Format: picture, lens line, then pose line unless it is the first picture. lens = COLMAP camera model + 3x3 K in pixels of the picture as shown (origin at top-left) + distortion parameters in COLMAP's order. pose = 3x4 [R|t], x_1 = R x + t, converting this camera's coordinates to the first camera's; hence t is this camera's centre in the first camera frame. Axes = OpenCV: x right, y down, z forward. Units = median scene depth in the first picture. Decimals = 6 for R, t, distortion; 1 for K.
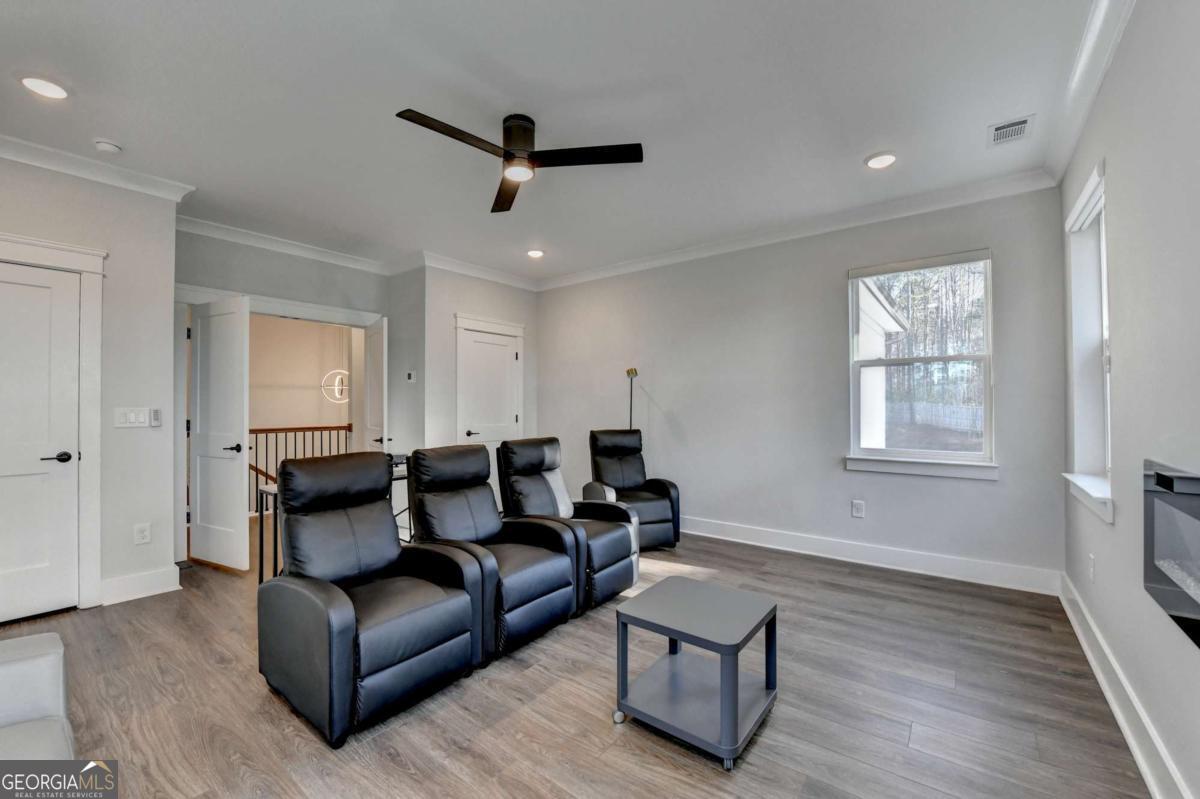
lens RADIAL K [[472.4, 0, 600.0], [0, 472.4, 399.5], [0, 0, 1]] dist [-0.024734, -0.000216]
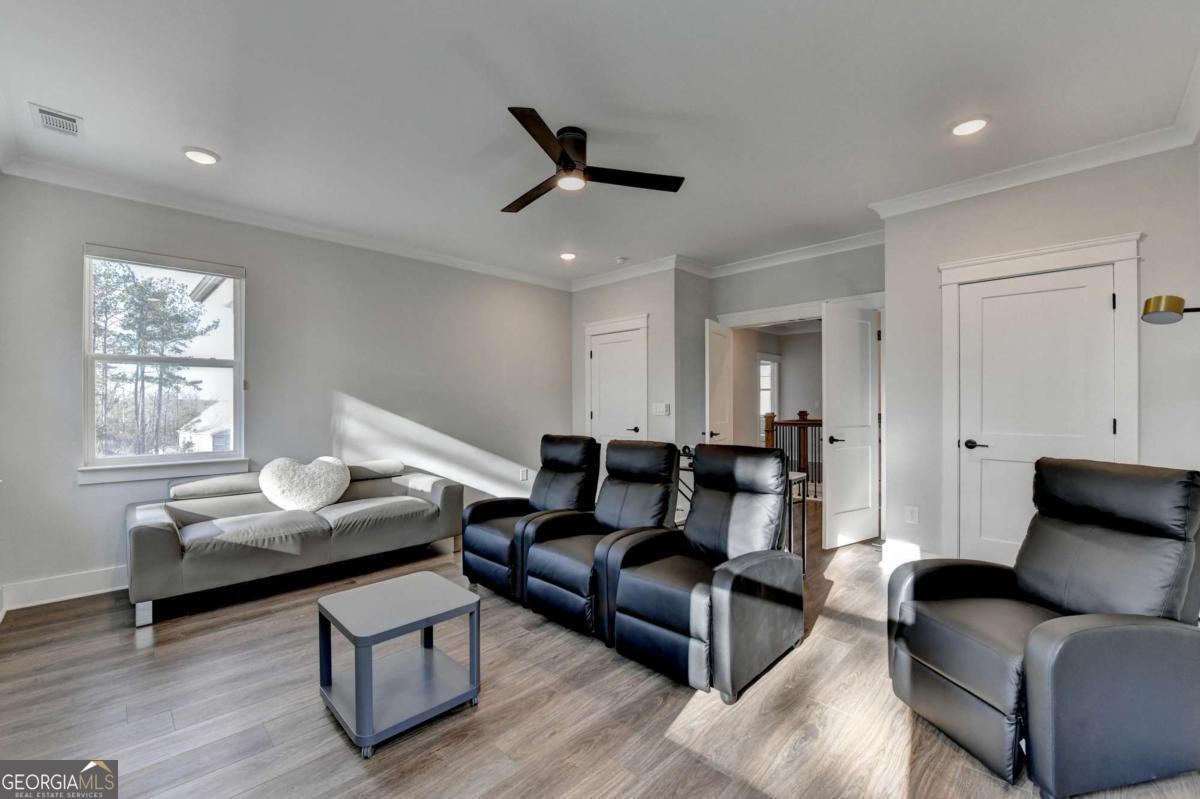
lens RADIAL K [[494.5, 0, 592.5], [0, 494.5, 402.5], [0, 0, 1]] dist [-0.017882, -0.000211]
pose [[-0.129557, 0.002914, -0.991568, 0.849666], [0.014730, 0.999891, 0.001014, 0.010244], [0.991463, -0.014475, -0.129586, 1.090214]]
